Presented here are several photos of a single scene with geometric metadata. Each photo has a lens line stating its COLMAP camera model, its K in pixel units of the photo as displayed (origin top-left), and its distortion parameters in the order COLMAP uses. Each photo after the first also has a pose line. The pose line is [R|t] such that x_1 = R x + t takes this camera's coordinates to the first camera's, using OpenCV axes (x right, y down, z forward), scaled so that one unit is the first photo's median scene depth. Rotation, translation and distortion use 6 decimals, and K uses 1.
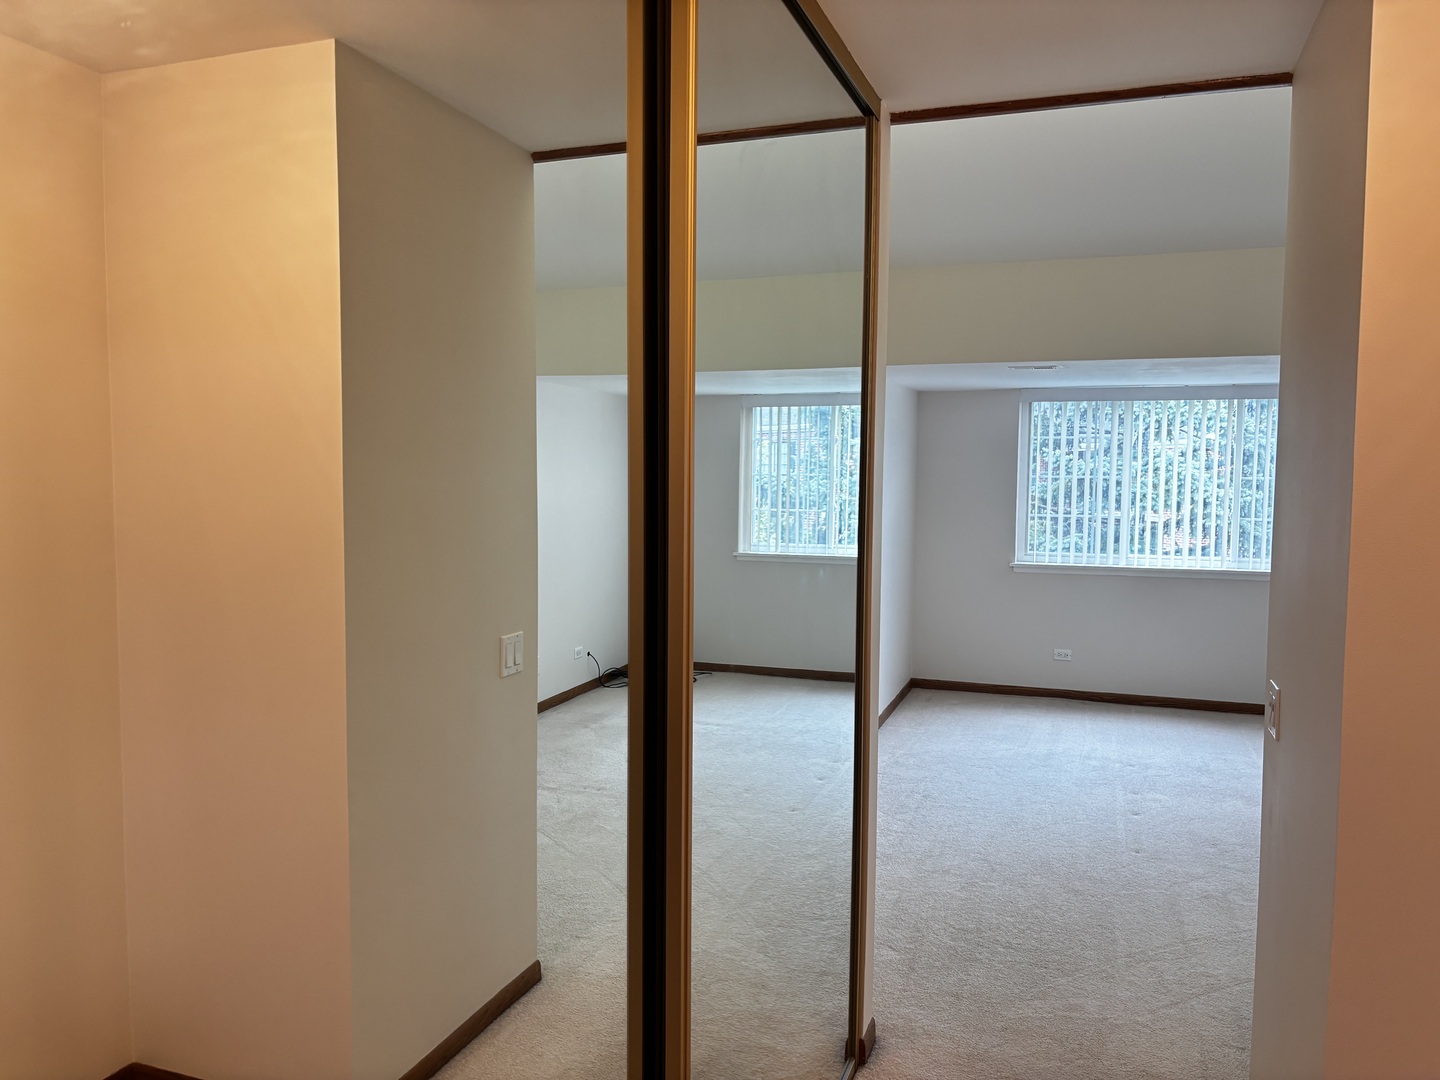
lens RADIAL K [[1067.5, 0, 722.3], [0, 1067.5, 541.8], [0, 0, 1]] dist [-0.010048, -0.006297]
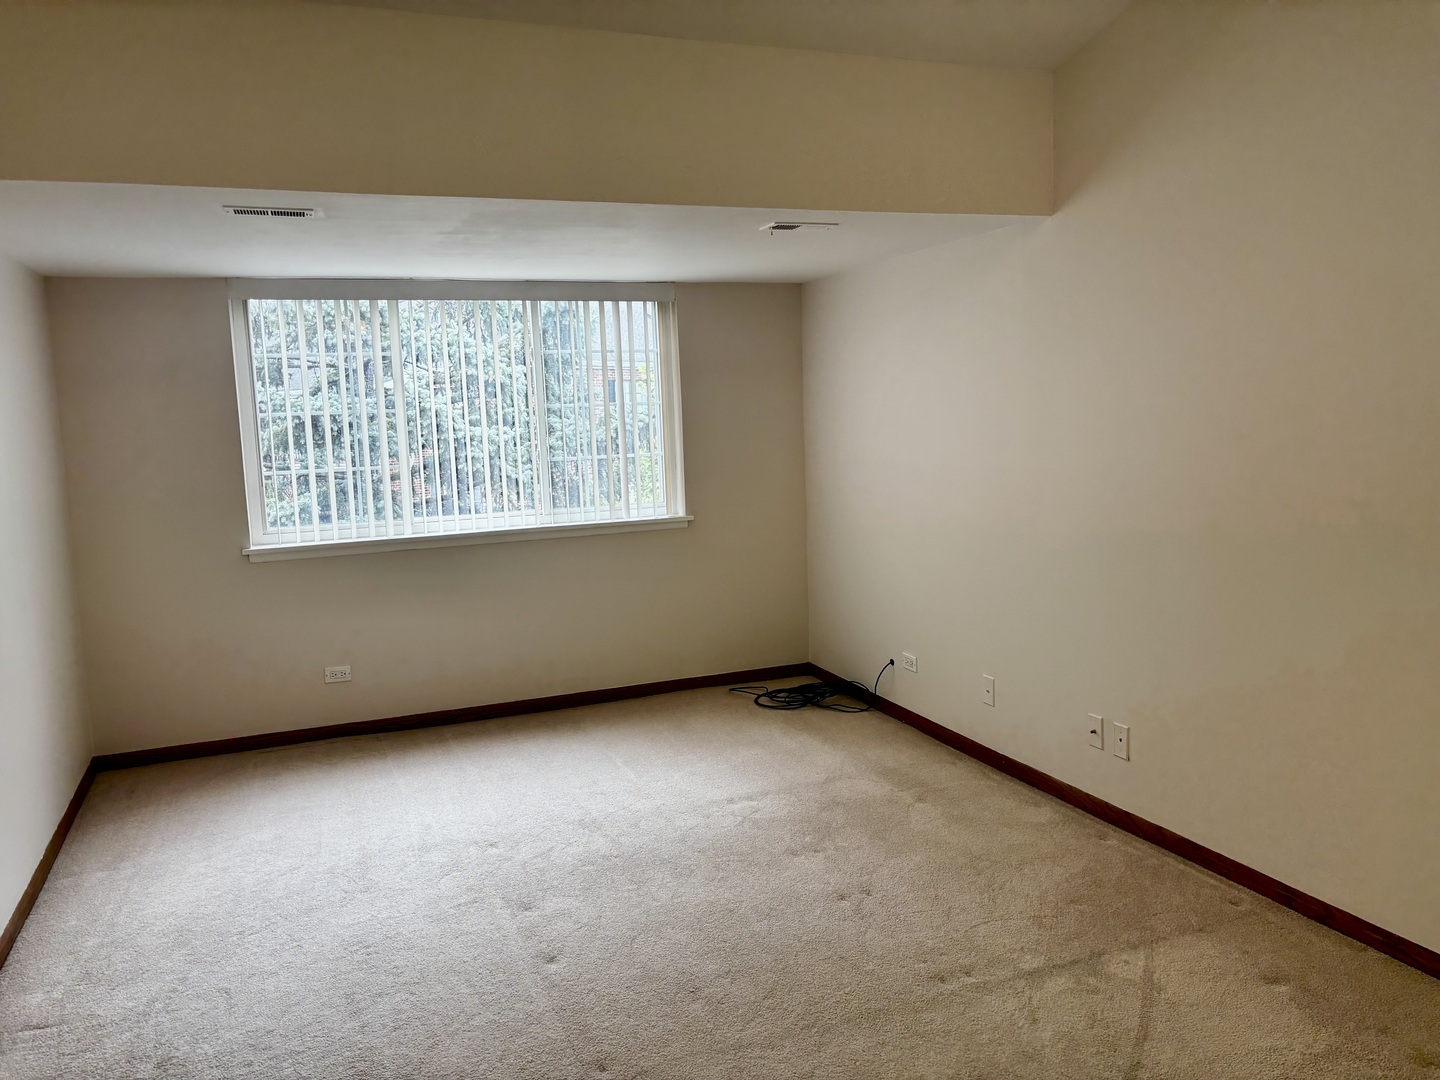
lens RADIAL K [[1067.5, 0, 728.9], [0, 1067.5, 541.1], [0, 0, 1]] dist [-0.010048, -0.006297]
pose [[0.739771, -0.111971, 0.663477, 0.062012], [0.081103, 0.993706, 0.077272, -0.011022], [-0.667953, -0.003353, 0.744196, 0.330383]]
